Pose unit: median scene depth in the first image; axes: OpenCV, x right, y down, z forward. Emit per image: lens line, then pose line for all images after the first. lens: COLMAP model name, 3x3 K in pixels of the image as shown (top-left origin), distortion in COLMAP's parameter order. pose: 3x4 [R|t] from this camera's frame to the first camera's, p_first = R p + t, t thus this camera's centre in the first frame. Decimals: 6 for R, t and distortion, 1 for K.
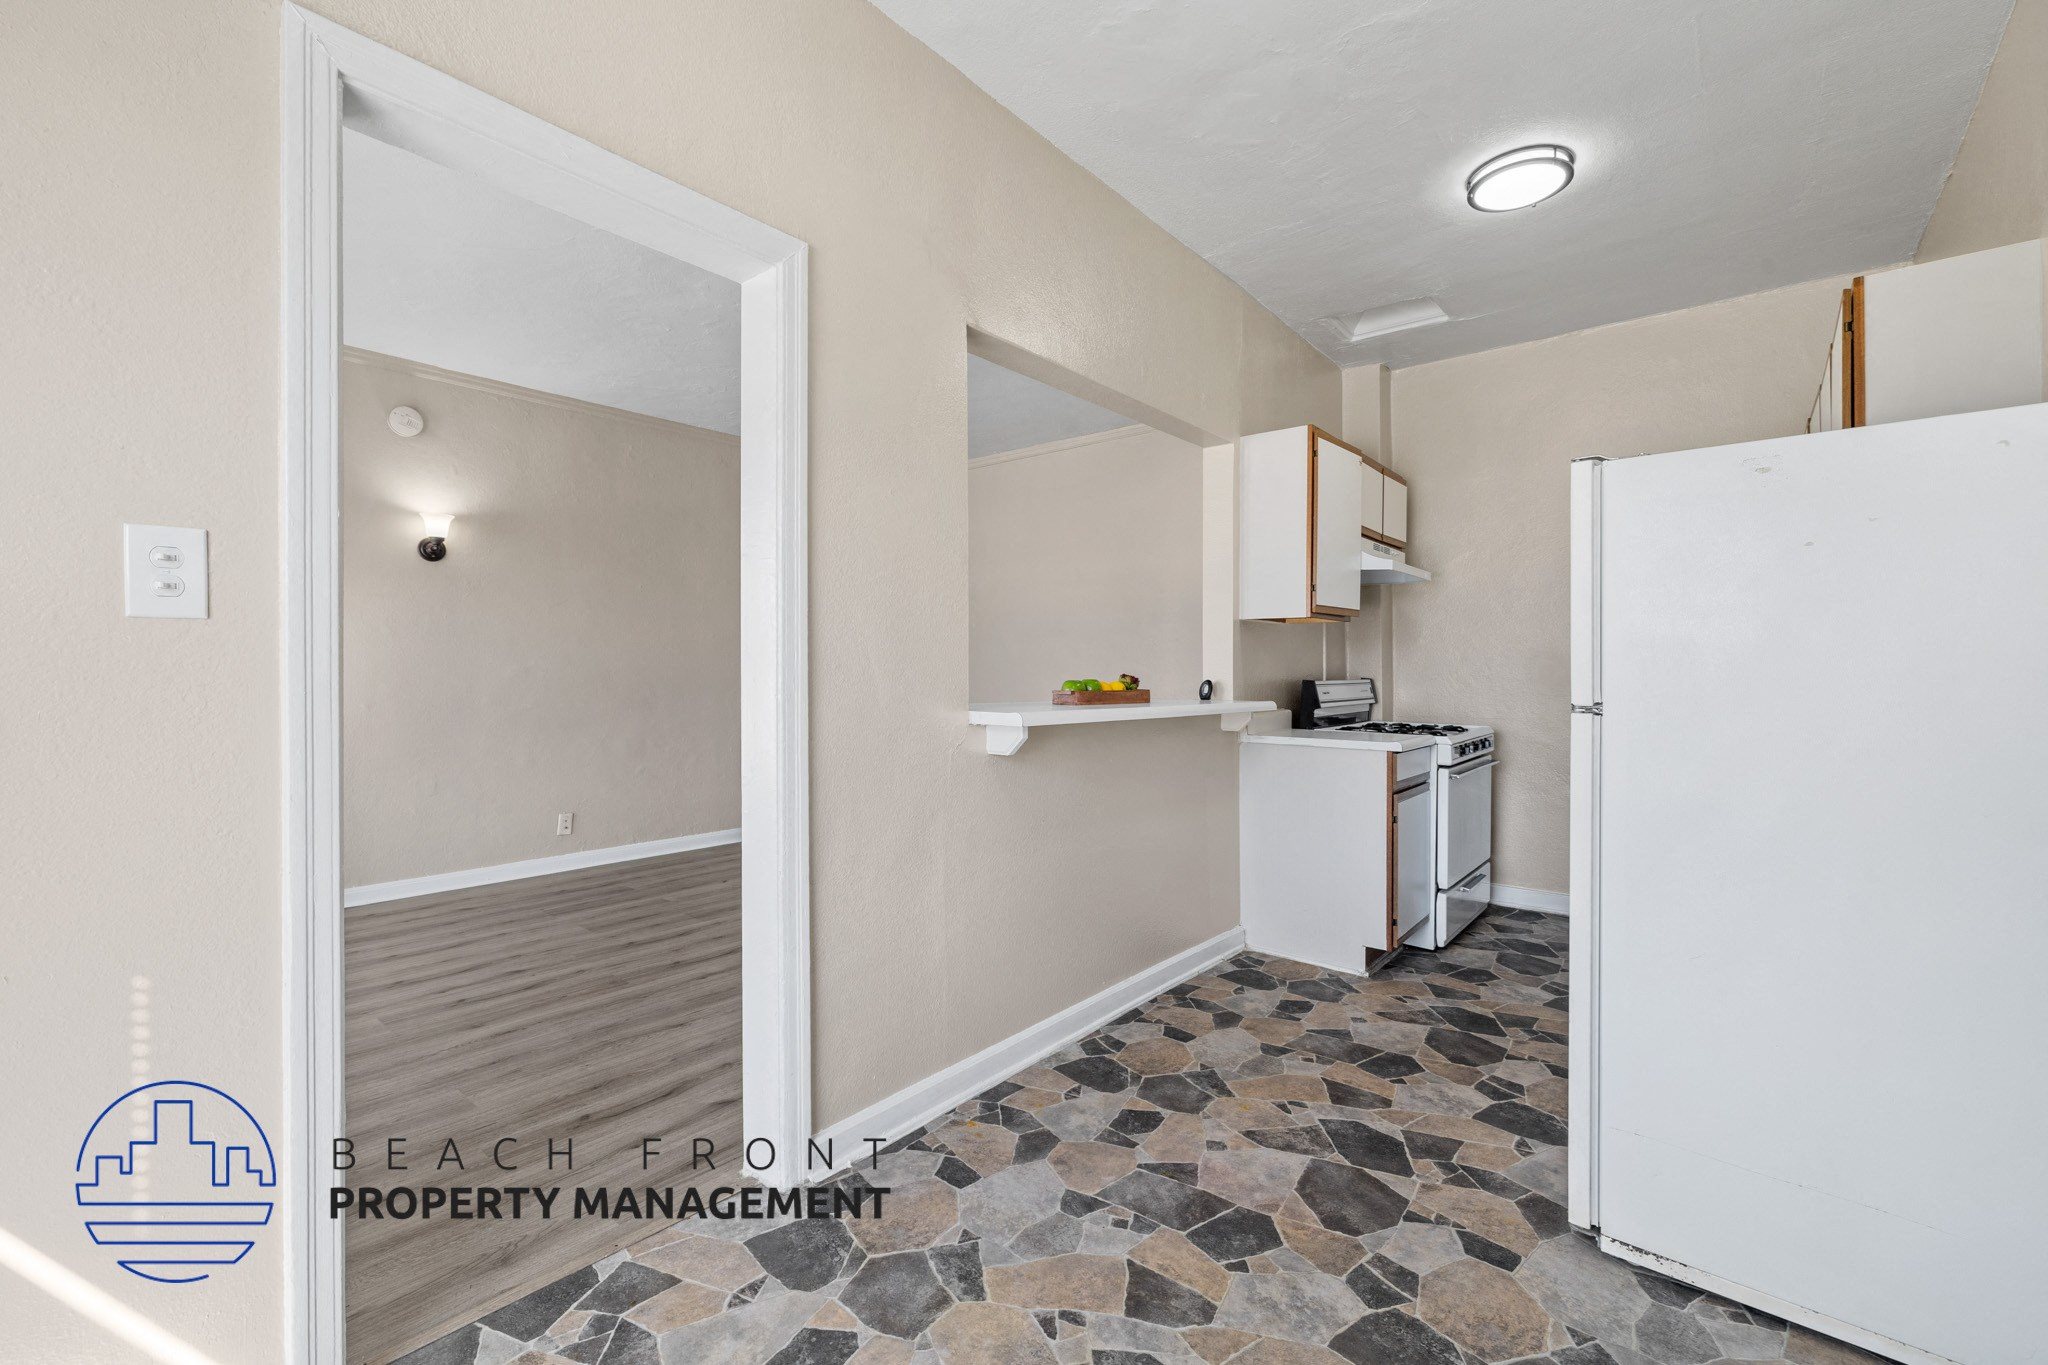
lens RADIAL K [[857.3, 0, 1018.2], [0, 857.3, 675.2], [0, 0, 1]] dist [0.000965, 0.000241]
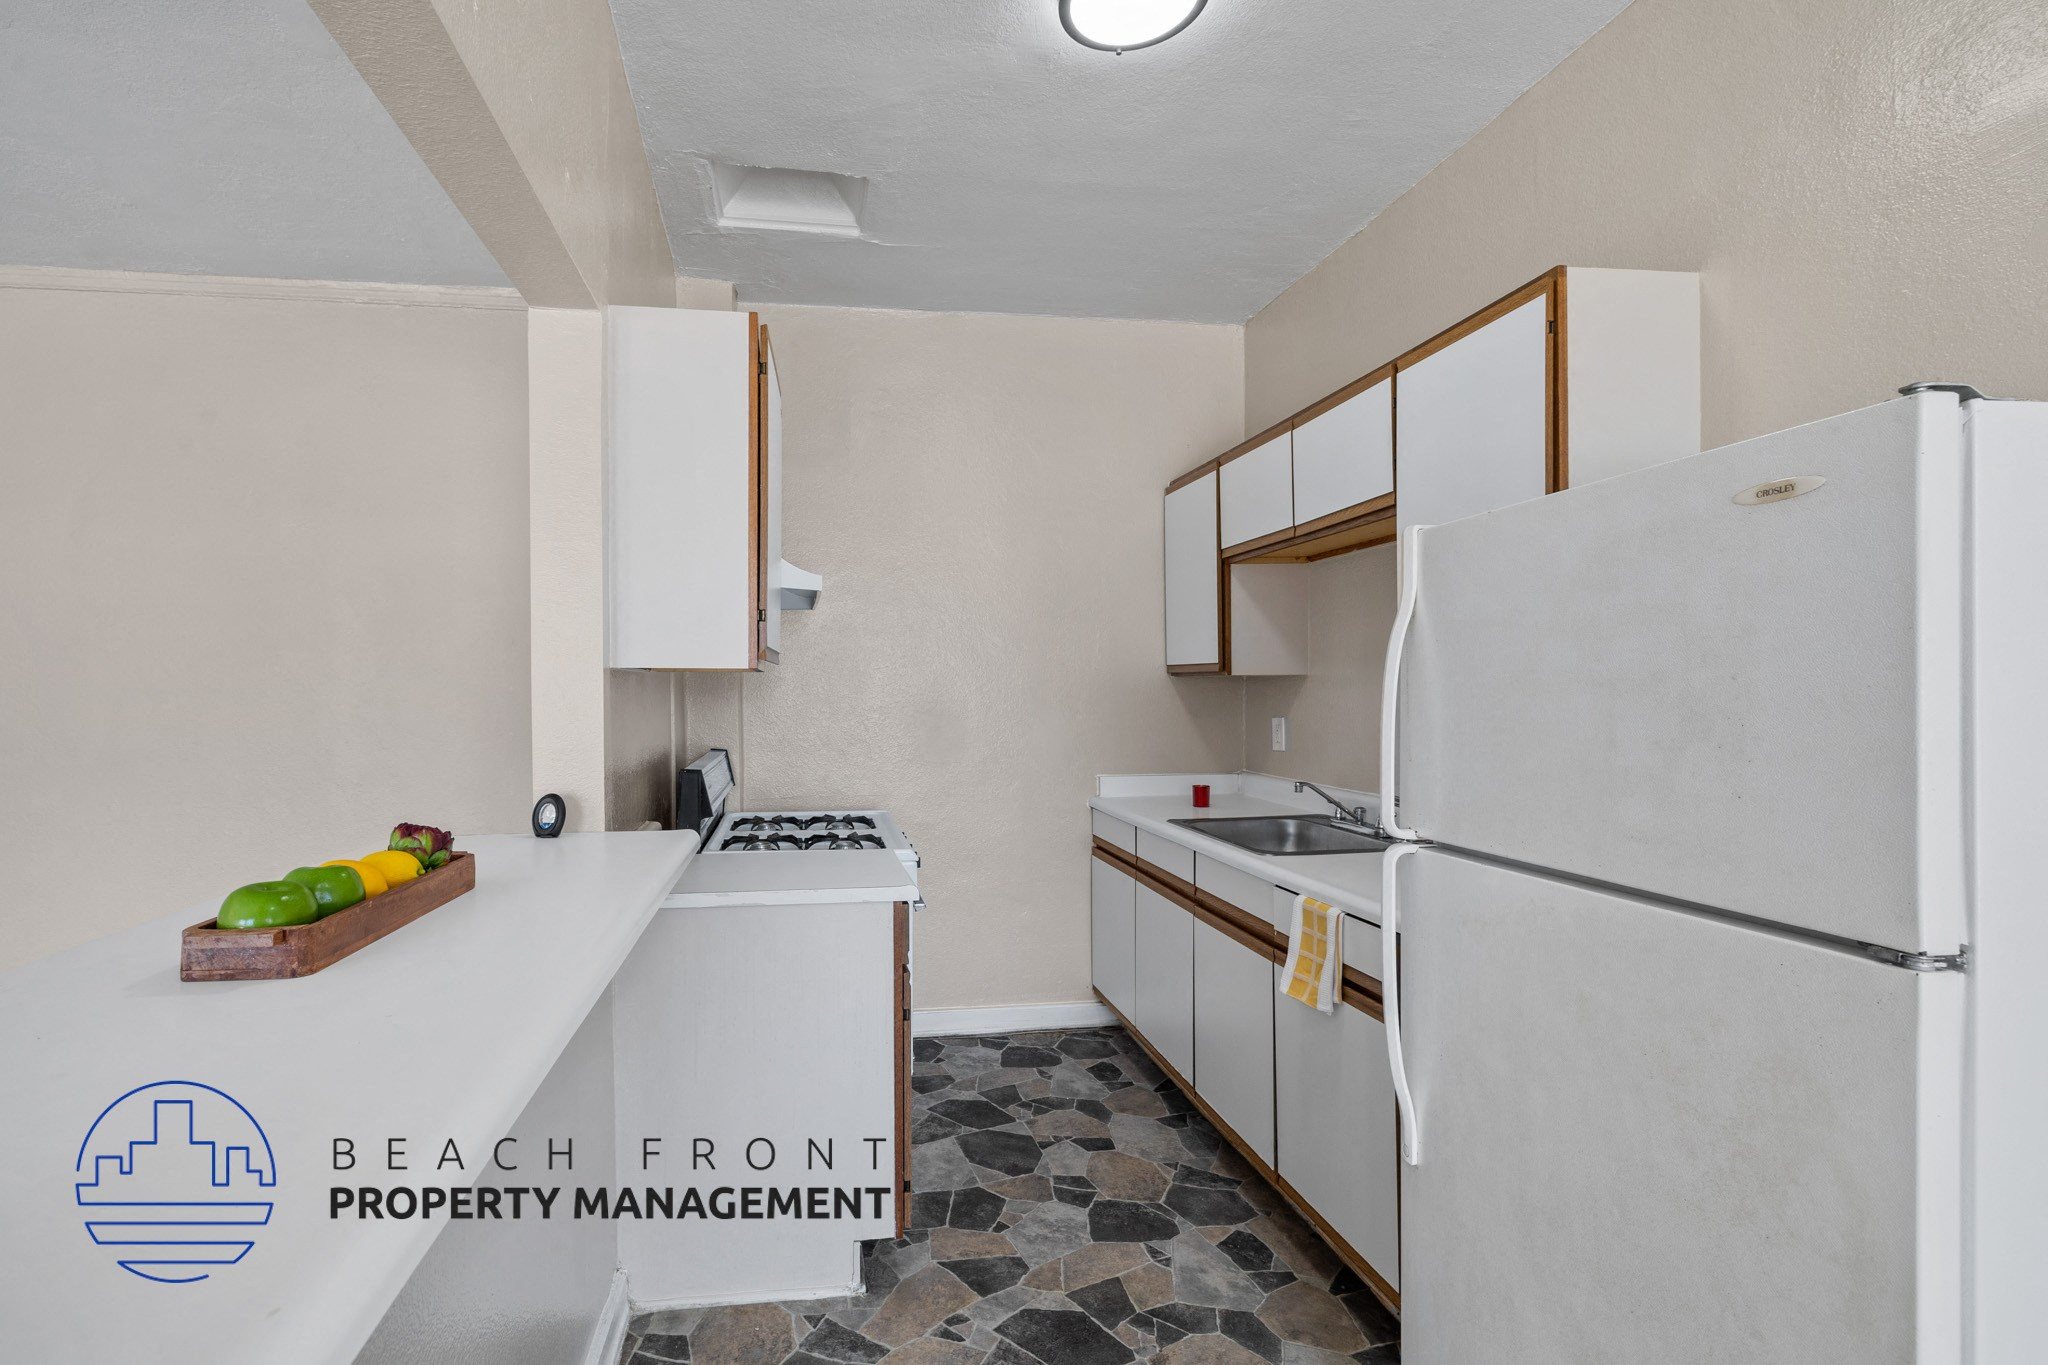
lens RADIAL K [[913.0, 0, 923.1], [0, 913.0, 695.4], [0, 0, 1]] dist [-0.001192, -0.000285]
pose [[0.675310, -0.012496, 0.737428, -0.013711], [0.013114, 0.999902, 0.004934, -0.048700], [-0.737417, 0.006339, 0.675408, 0.497366]]
